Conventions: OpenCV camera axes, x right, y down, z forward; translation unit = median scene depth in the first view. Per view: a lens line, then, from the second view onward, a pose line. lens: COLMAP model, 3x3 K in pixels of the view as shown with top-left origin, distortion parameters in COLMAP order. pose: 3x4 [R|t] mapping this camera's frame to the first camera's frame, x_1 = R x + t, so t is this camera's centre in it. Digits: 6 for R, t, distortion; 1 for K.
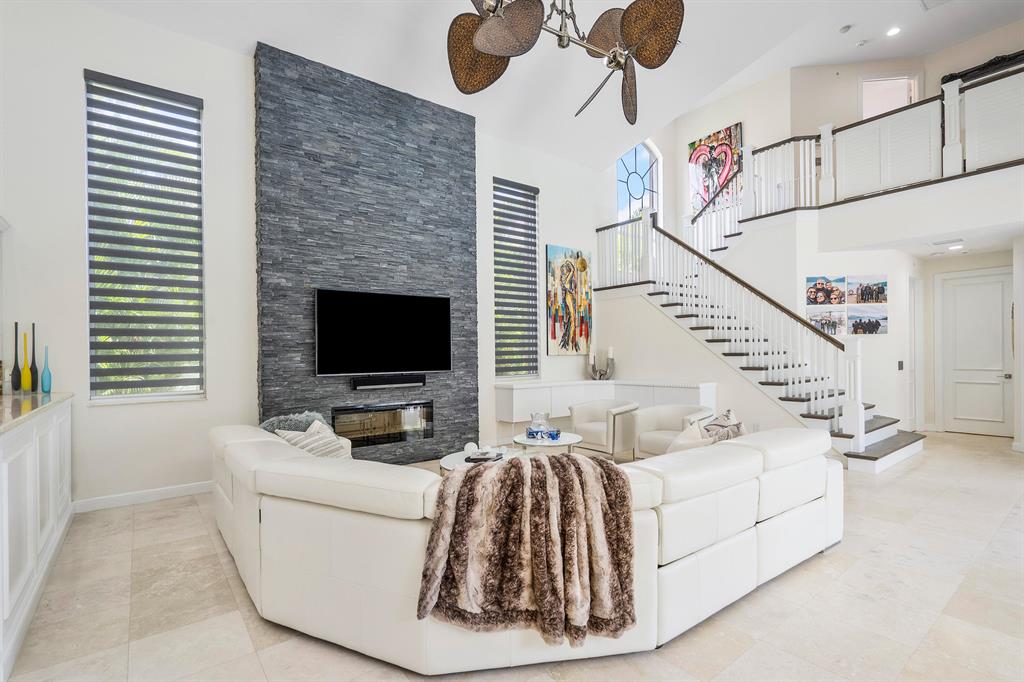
lens RADIAL K [[474.9, 0, 502.3], [0, 474.9, 355.4], [0, 0, 1]] dist [0.002088, -0.001086]
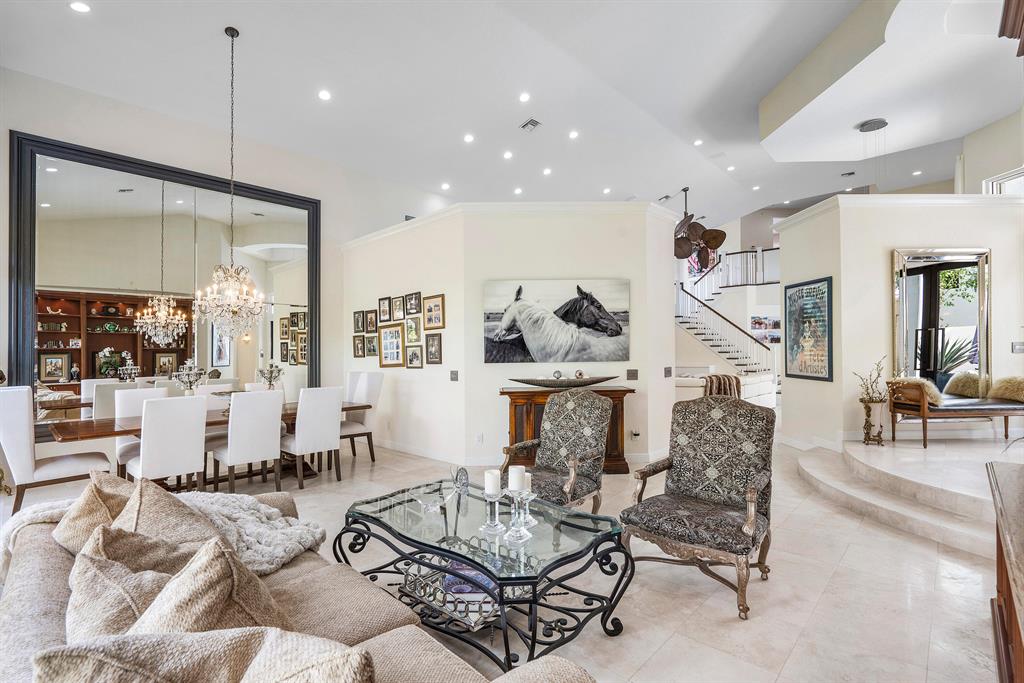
lens RADIAL K [[474.9, 0, 507.2], [0, 474.9, 344.4], [0, 0, 1]] dist [0.002088, -0.001086]
pose [[0.986080, 0.009289, 0.166015, -0.814133], [-0.006591, 0.999837, -0.016796, 0.006386], [-0.166144, 0.015468, 0.985980, -0.947062]]
